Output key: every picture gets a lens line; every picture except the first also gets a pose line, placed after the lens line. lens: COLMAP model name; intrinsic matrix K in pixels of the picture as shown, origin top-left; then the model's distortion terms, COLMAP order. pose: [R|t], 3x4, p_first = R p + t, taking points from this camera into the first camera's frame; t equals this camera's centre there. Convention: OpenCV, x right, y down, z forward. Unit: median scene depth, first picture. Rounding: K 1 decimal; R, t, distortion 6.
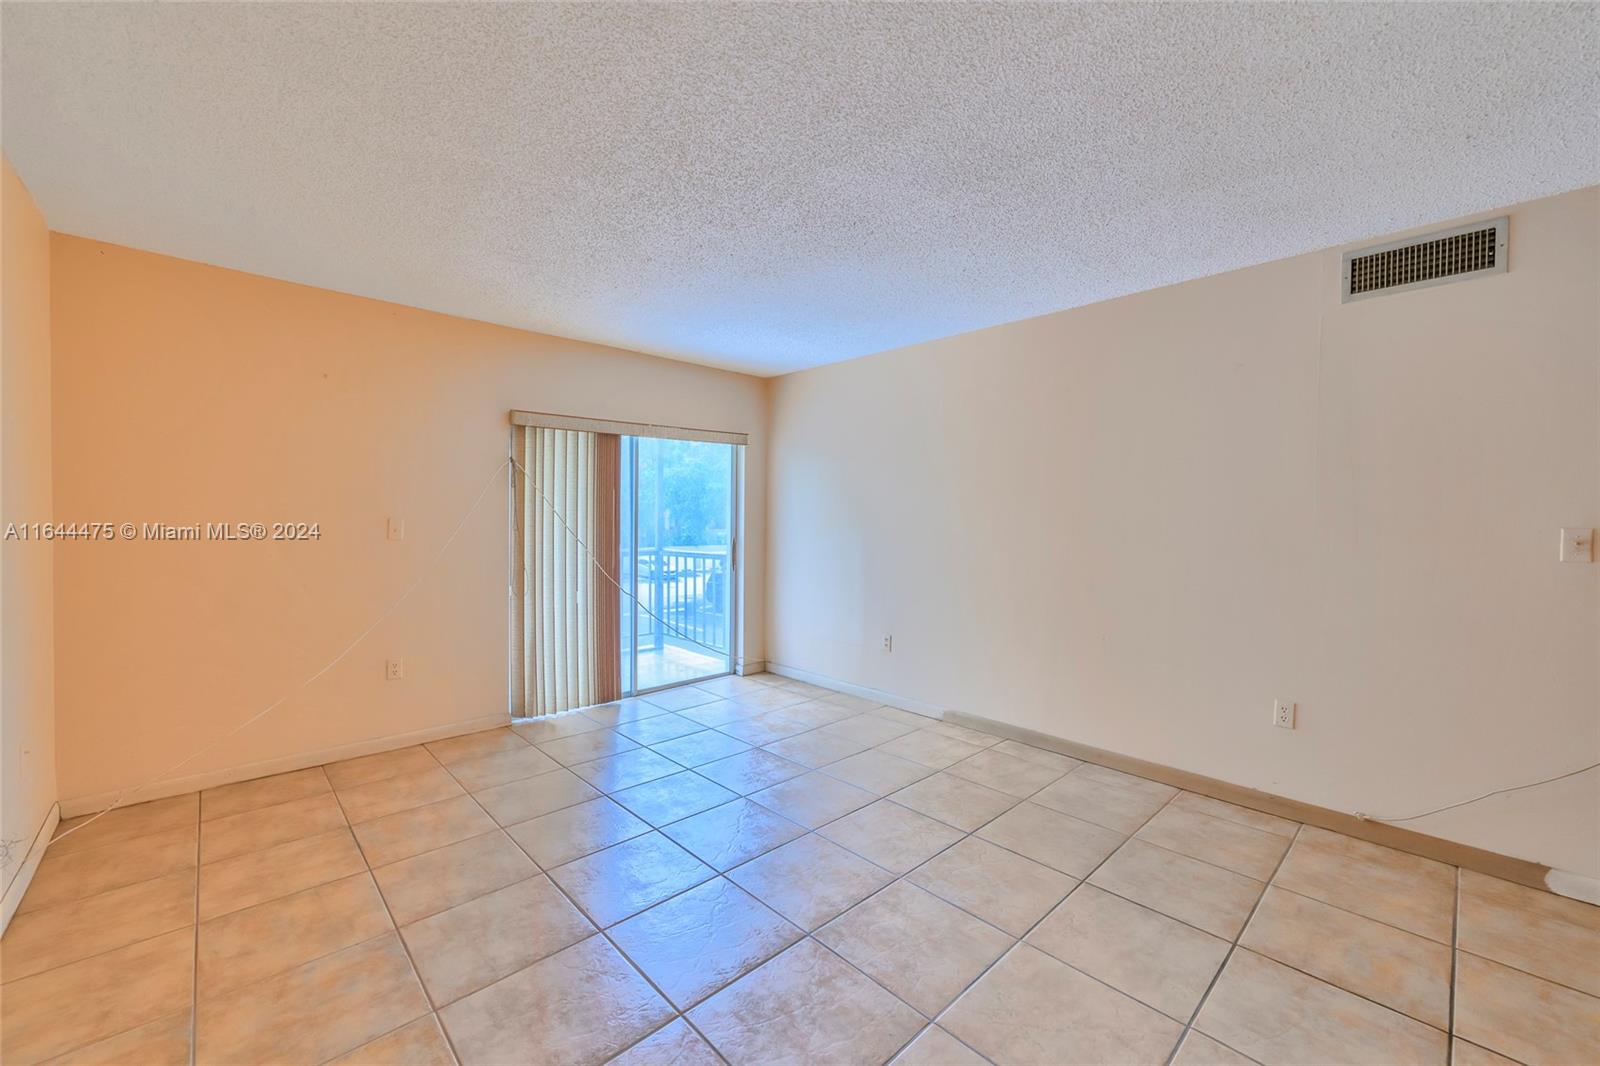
lens RADIAL K [[634.1, 0, 806.7], [0, 634.1, 527.1], [0, 0, 1]] dist [0.000690, -0.000059]
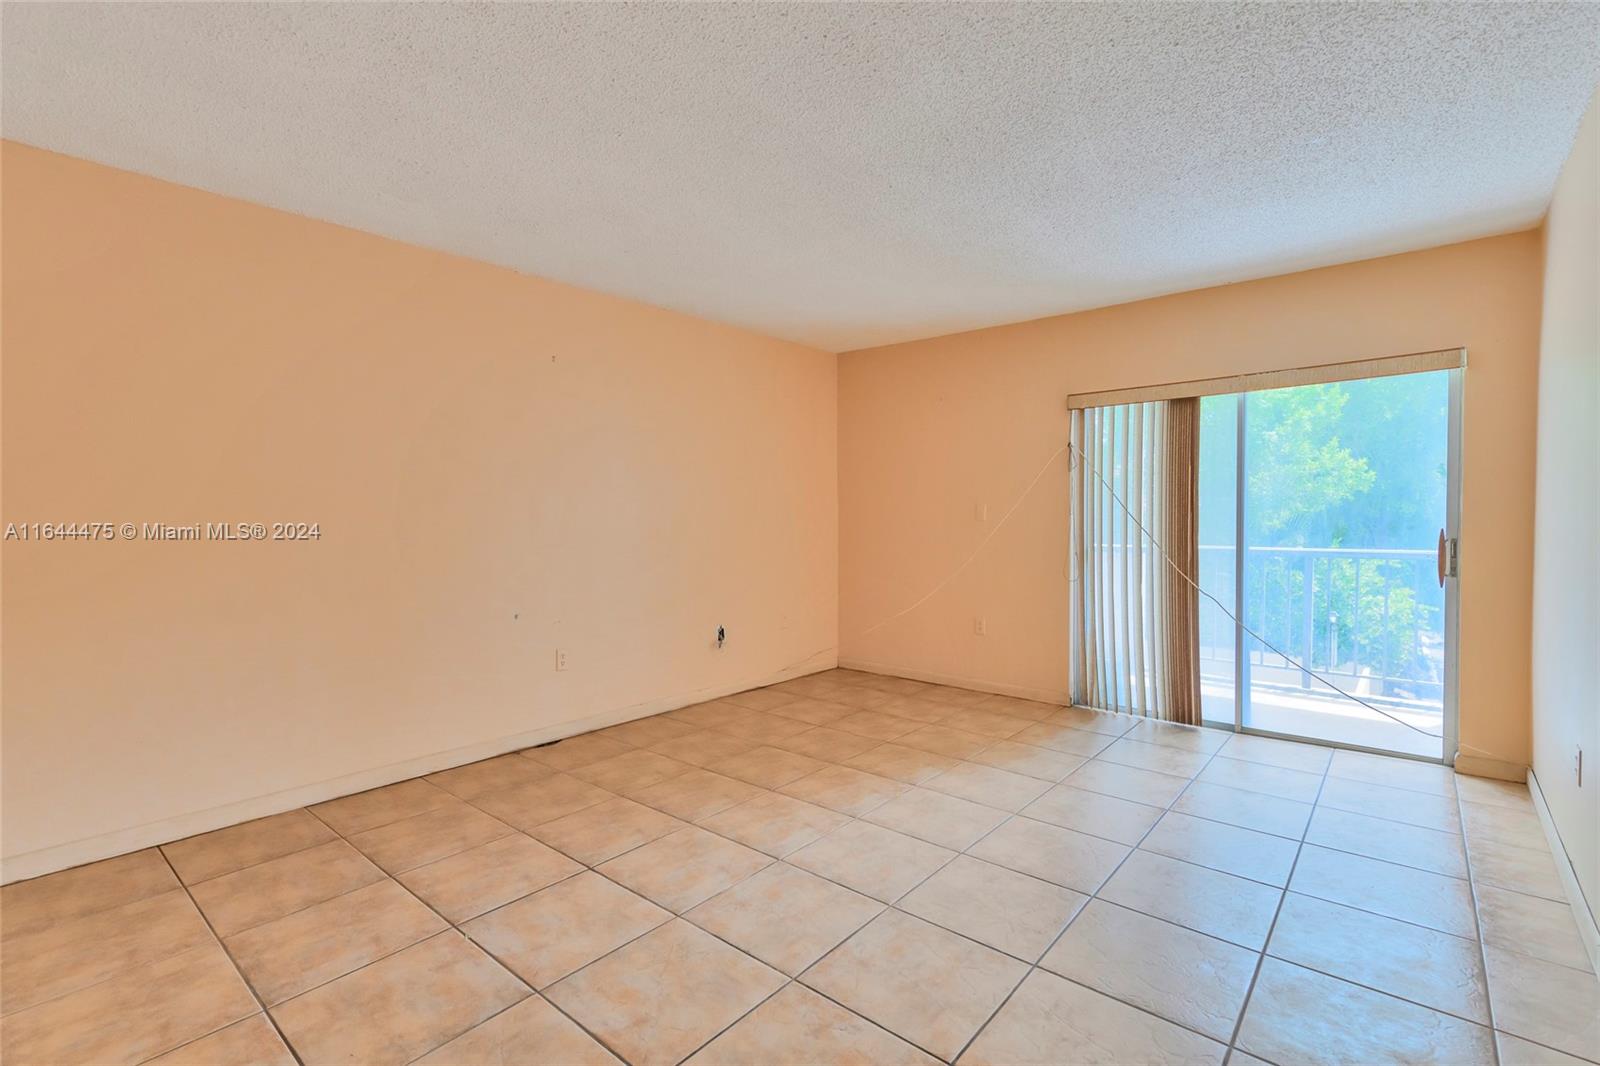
lens RADIAL K [[727.5, 0, 800.0], [0, 727.5, 533.0], [0, 0, 1]] dist [0.000653, 0.000072]
pose [[0.103366, 0.020067, -0.994441, 0.752601], [-0.010307, 0.999764, 0.019103, 0.018792], [0.994590, 0.008275, 0.103548, 0.523531]]
